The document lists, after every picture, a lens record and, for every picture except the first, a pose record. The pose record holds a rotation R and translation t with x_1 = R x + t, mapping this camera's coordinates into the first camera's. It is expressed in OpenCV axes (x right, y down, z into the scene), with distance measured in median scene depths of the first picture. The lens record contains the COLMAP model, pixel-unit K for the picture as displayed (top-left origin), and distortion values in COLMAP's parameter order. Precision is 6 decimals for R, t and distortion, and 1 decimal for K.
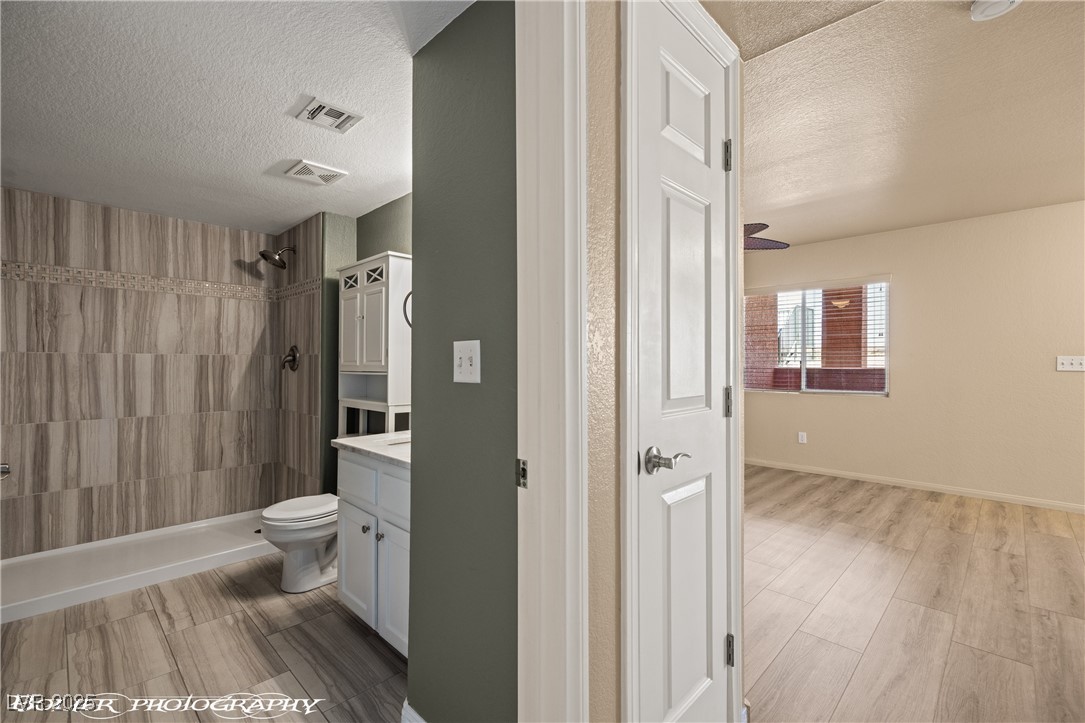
lens RADIAL K [[452.8, 0, 535.2], [0, 452.8, 361.1], [0, 0, 1]] dist [0.008744, -0.002019]
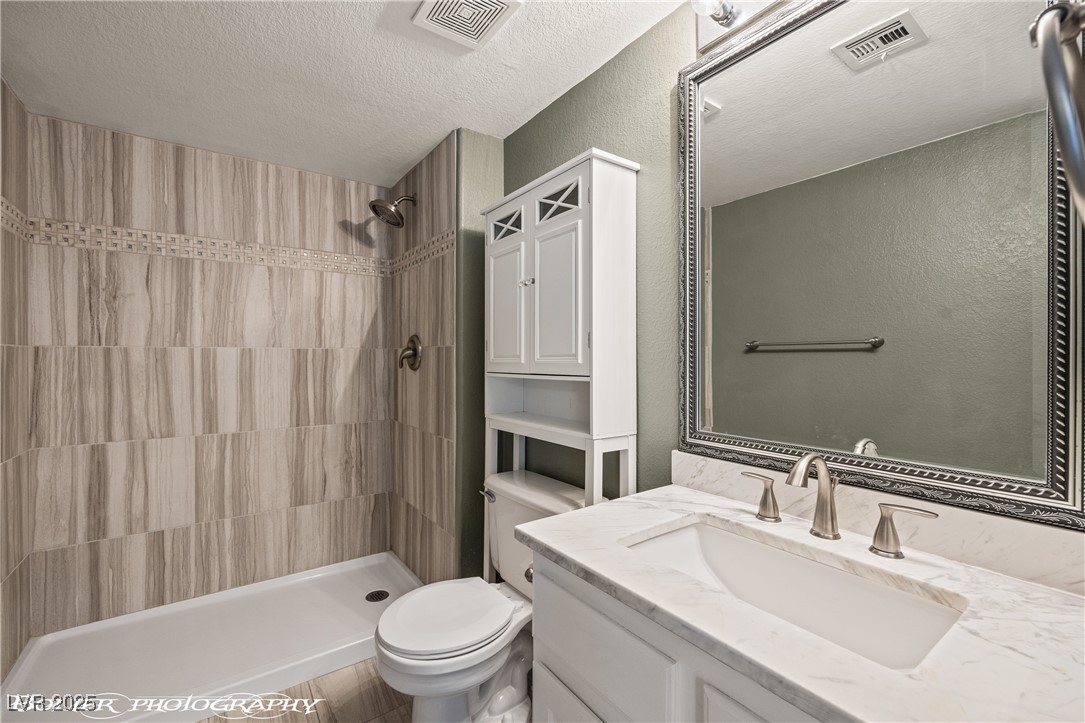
lens RADIAL K [[504.0, 0, 562.0], [0, 504.0, 356.8], [0, 0, 1]] dist [-0.002292, -0.000572]
pose [[0.983975, -0.004475, -0.178253, -0.196532], [0.004924, 0.999986, 0.002078, -0.000364], [0.178241, -0.002922, 0.983983, 0.317601]]
